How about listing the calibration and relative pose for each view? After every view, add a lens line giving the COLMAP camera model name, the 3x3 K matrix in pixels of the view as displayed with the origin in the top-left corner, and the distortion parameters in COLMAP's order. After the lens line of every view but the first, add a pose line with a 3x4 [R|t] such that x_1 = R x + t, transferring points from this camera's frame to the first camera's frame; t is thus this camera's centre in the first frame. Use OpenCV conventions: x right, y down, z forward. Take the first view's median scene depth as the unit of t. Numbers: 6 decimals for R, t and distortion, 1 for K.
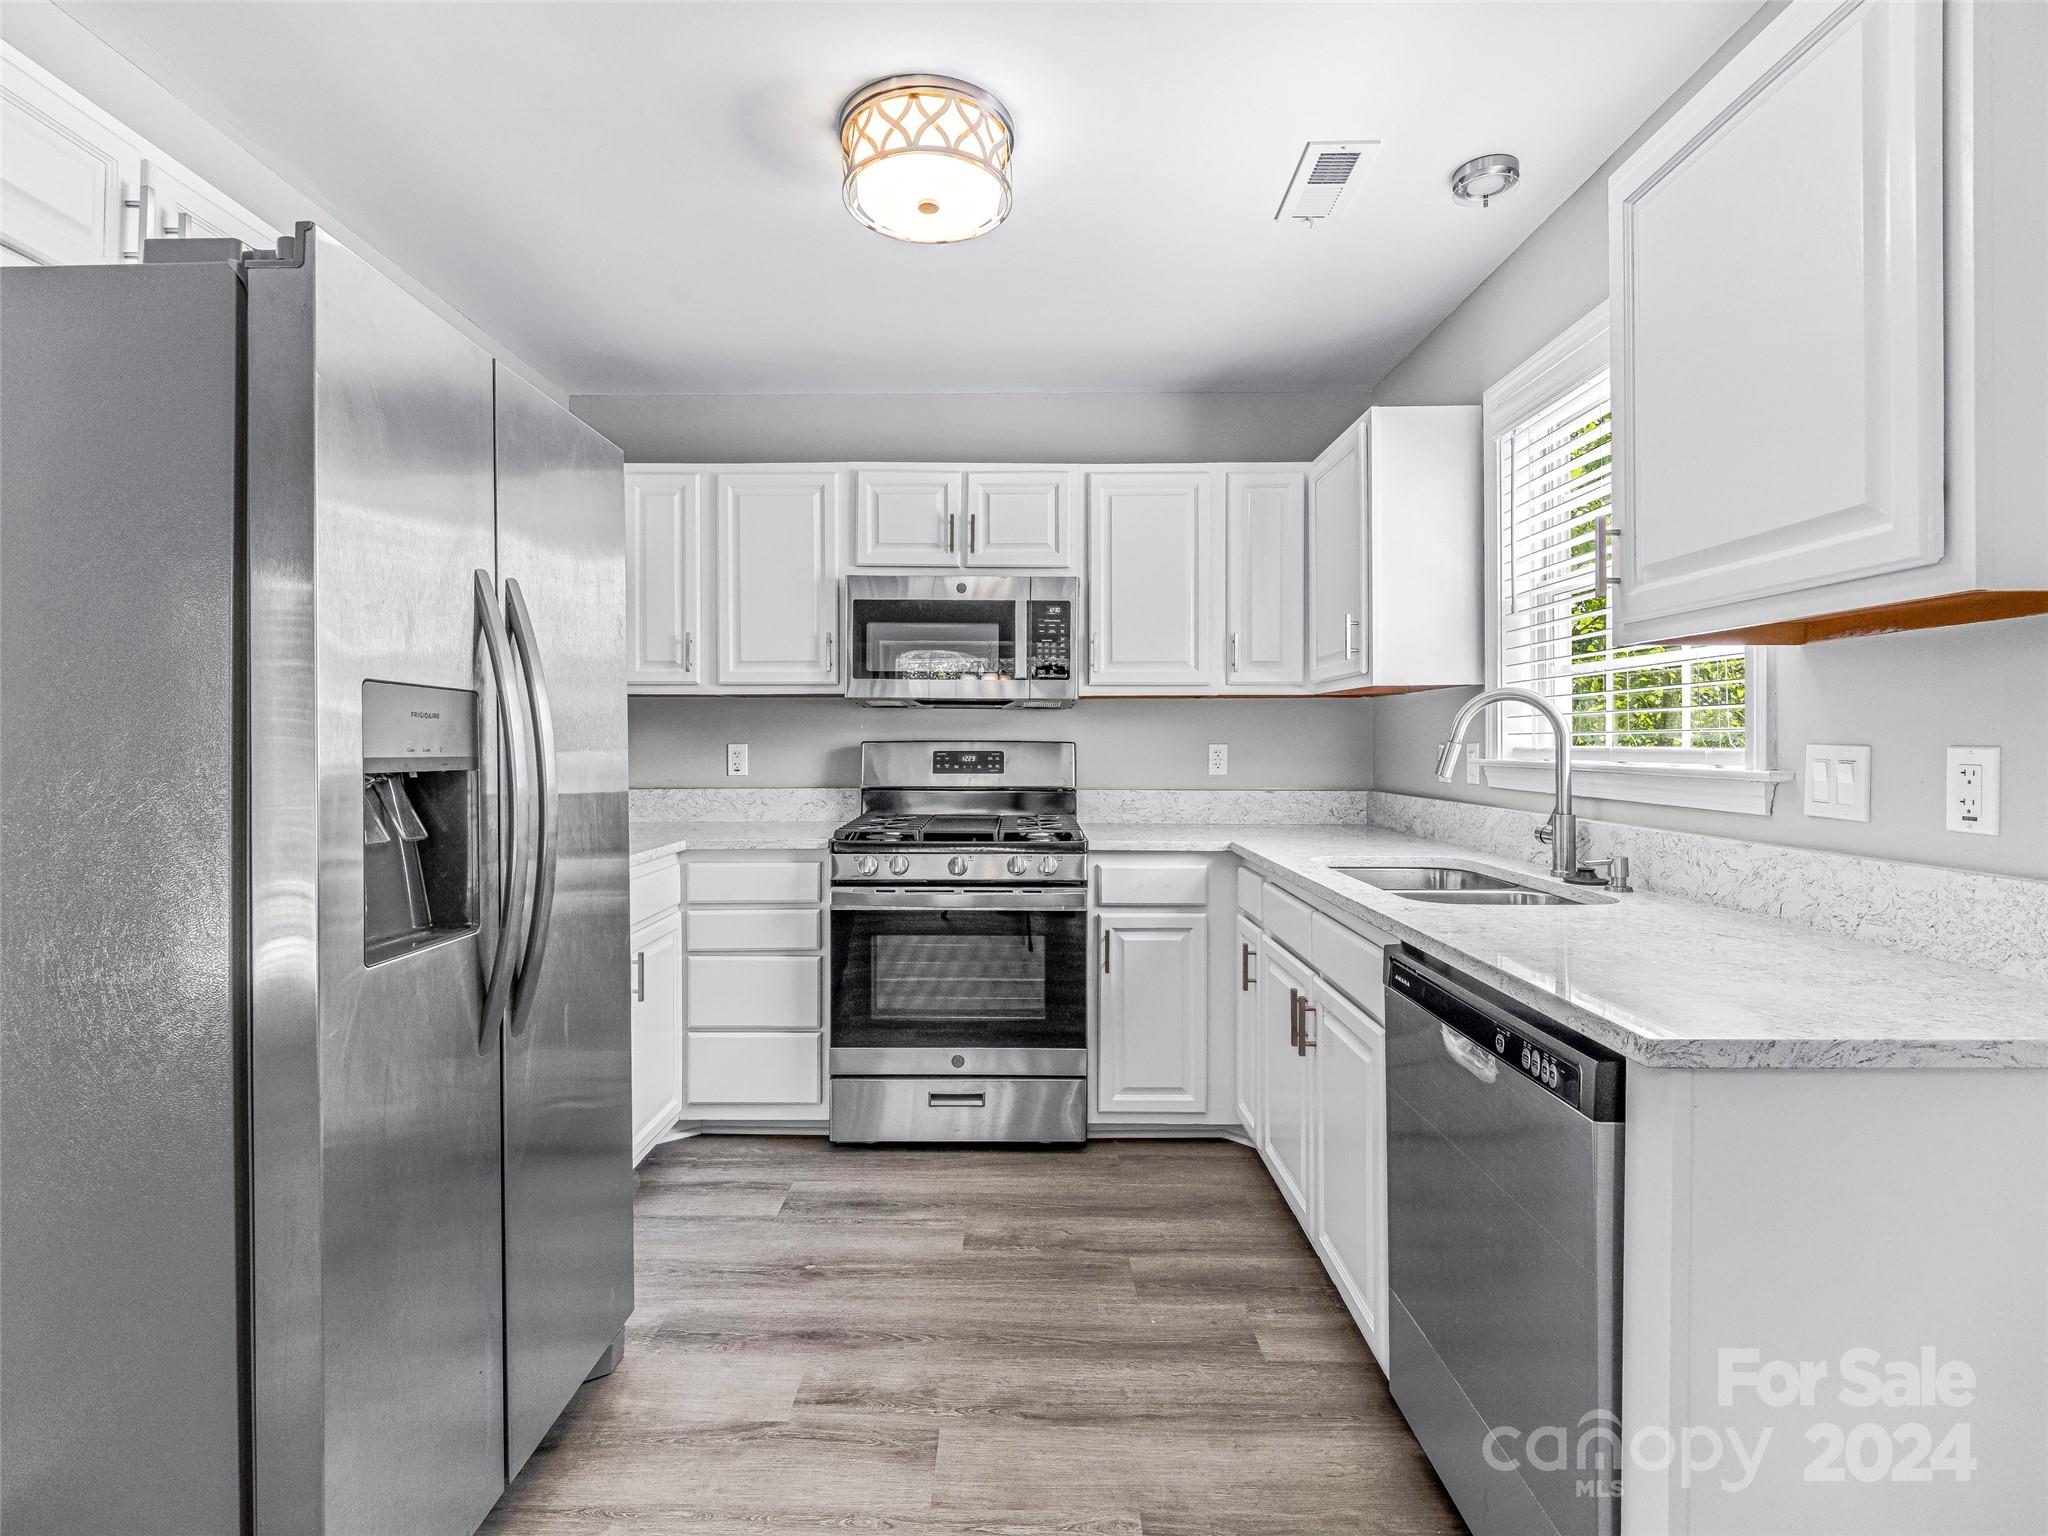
lens RADIAL K [[981.4, 0, 1009.5], [0, 981.4, 737.4], [0, 0, 1]] dist [0.010506, 0.000047]
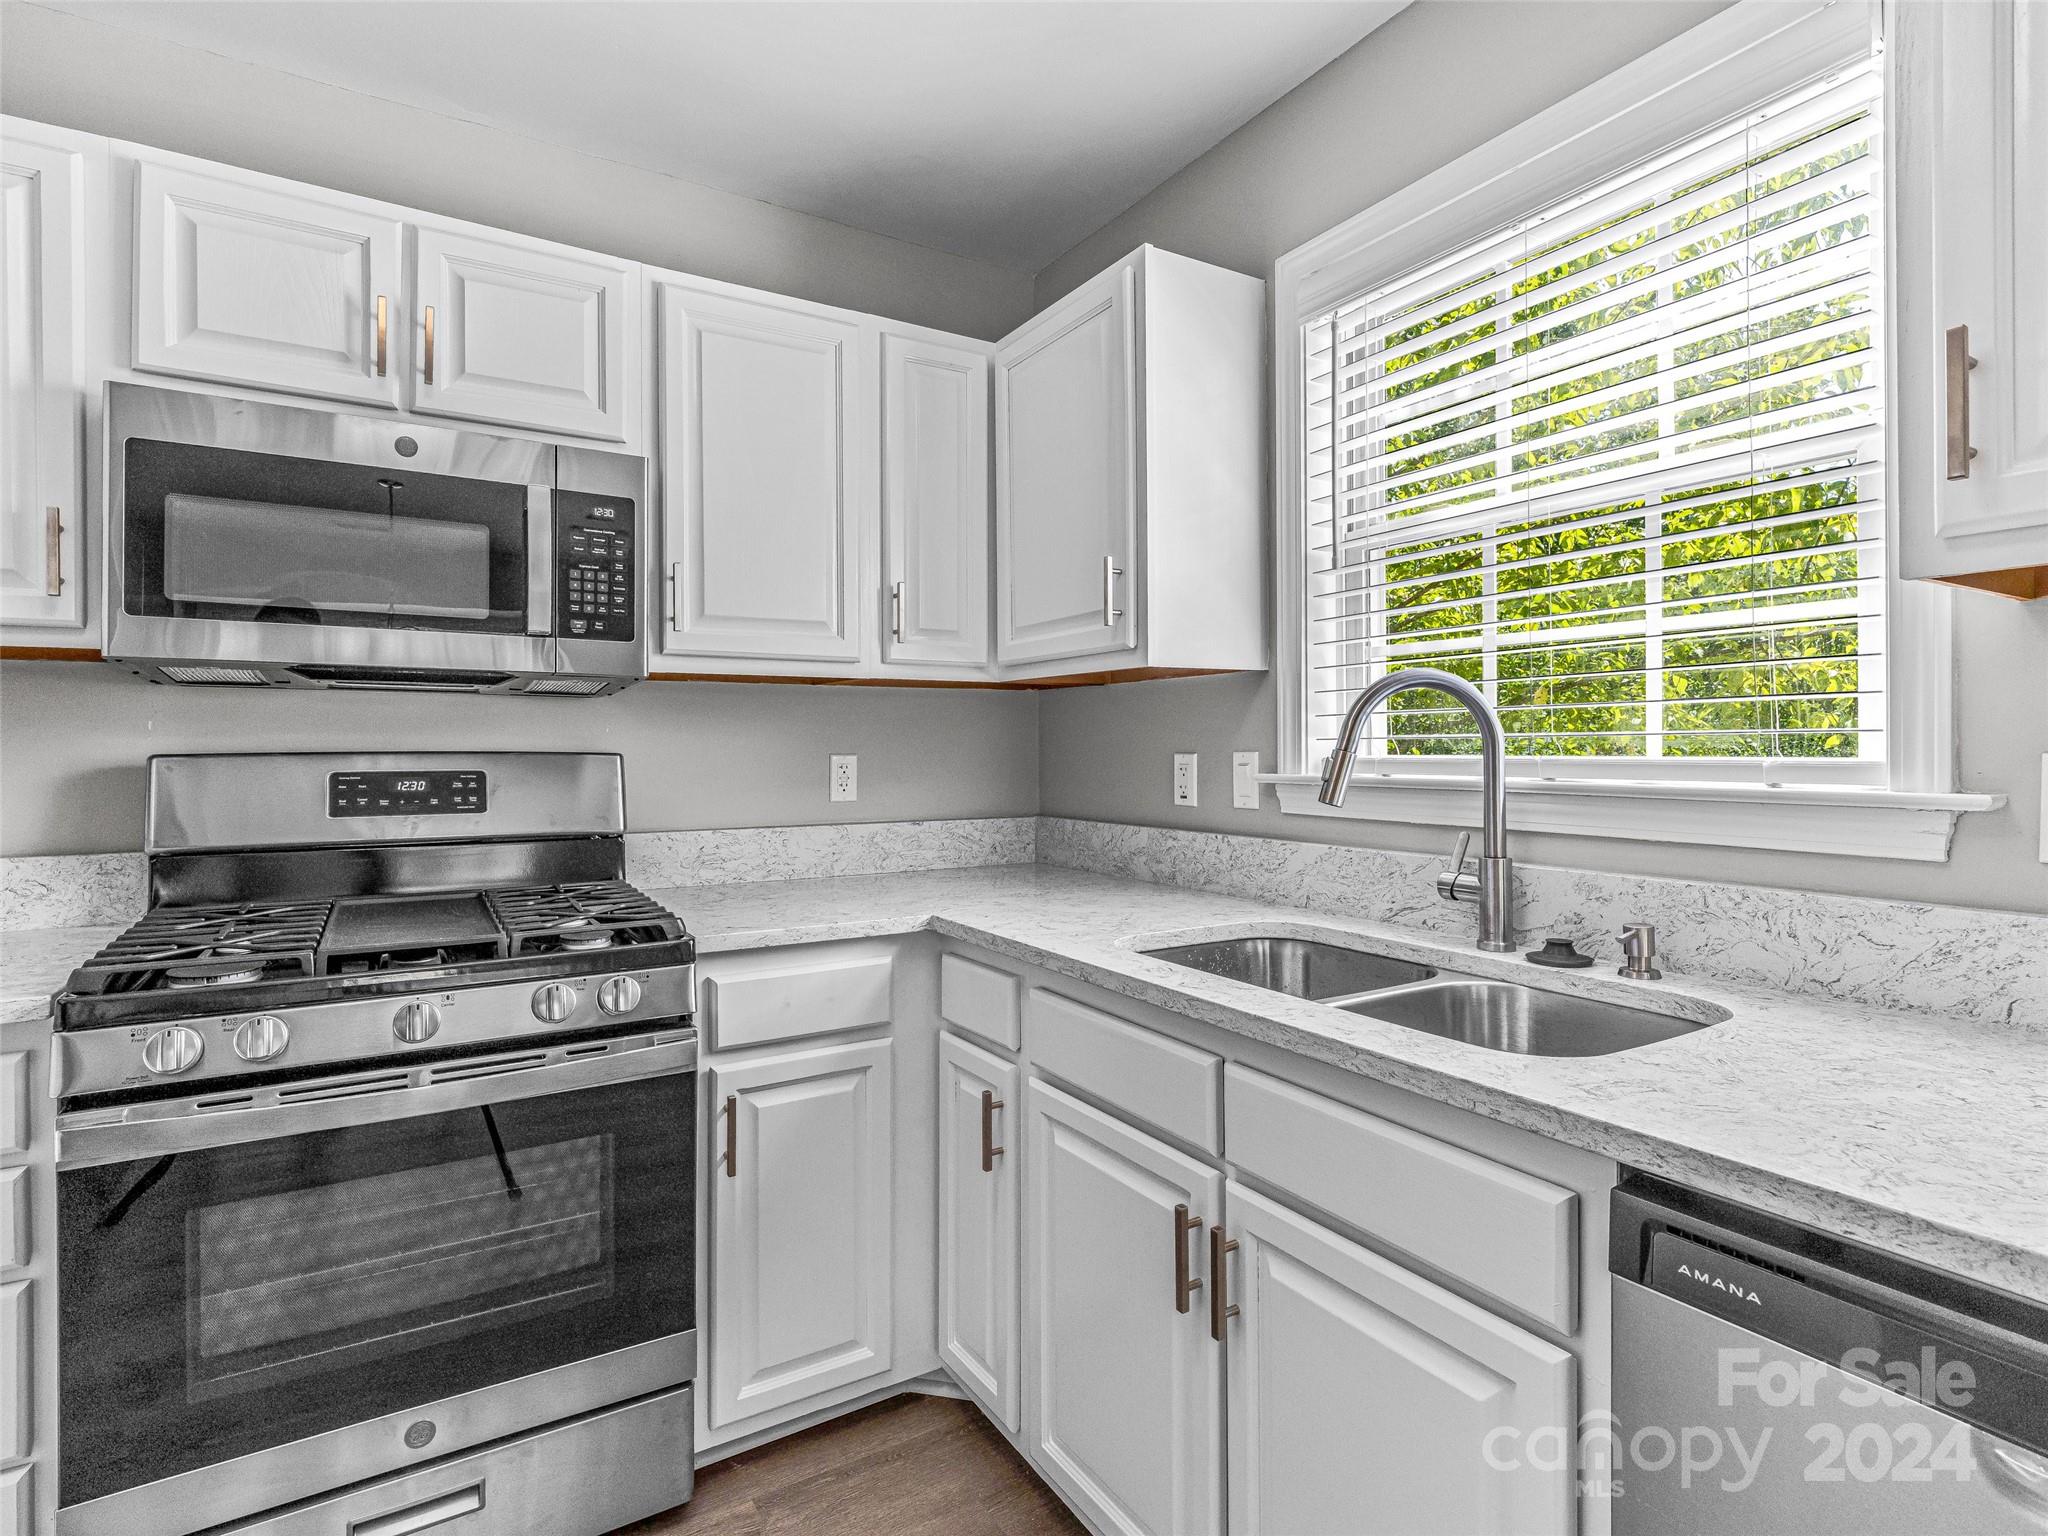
lens RADIAL K [[1029.6, 0, 1012.4], [0, 1029.6, 746.4], [0, 0, 1]] dist [-0.000523, -0.001061]
pose [[0.852062, -0.003499, 0.523429, -0.066063], [0.002661, 0.999994, 0.002353, -0.000288], [-0.523434, -0.000612, 0.852066, 0.424196]]
